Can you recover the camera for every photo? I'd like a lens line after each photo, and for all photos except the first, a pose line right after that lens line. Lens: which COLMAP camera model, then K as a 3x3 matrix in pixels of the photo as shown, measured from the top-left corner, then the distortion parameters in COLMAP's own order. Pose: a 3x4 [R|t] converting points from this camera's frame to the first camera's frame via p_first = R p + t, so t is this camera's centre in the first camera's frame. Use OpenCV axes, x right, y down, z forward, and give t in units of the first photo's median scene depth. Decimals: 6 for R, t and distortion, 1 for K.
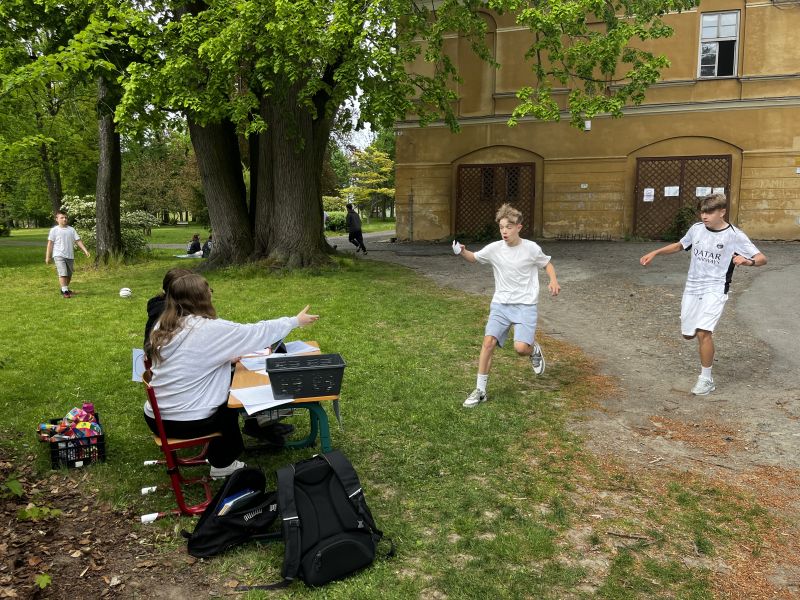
lens RADIAL K [[611.6, 0, 404.3], [0, 611.6, 299.3], [0, 0, 1]] dist [0.023917, -0.033606]
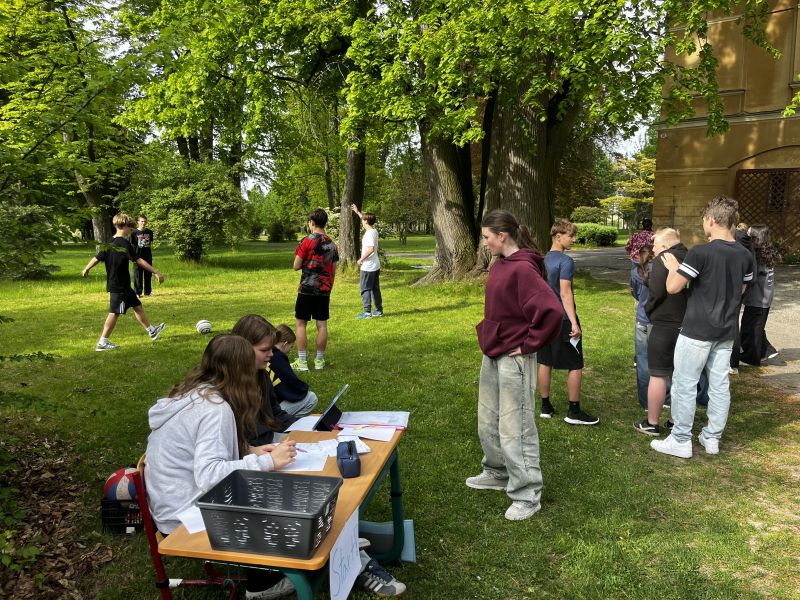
lens RADIAL K [[611.6, 0, 403.0], [0, 611.6, 303.7], [0, 0, 1]] dist [0.023917, -0.033606]
pose [[0.912771, 0.067442, -0.402866, 0.023727], [-0.070780, 0.997470, 0.006618, -0.013244], [0.402293, 0.022474, 0.915235, 0.062338]]
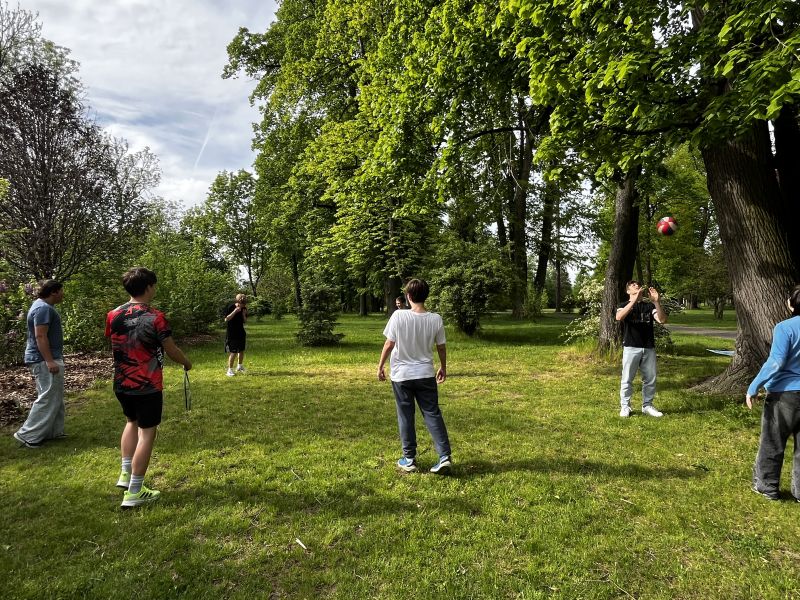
lens RADIAL K [[438.2, 0, 400.7], [0, 438.2, 295.5], [0, 0, 1]] dist [-0.005630, -0.001314]
pose [[0.478625, 0.002341, -0.878016, -0.063383], [-0.125045, 0.989985, -0.065525, -0.049571], [0.869070, 0.141153, 0.474124, 0.340263]]
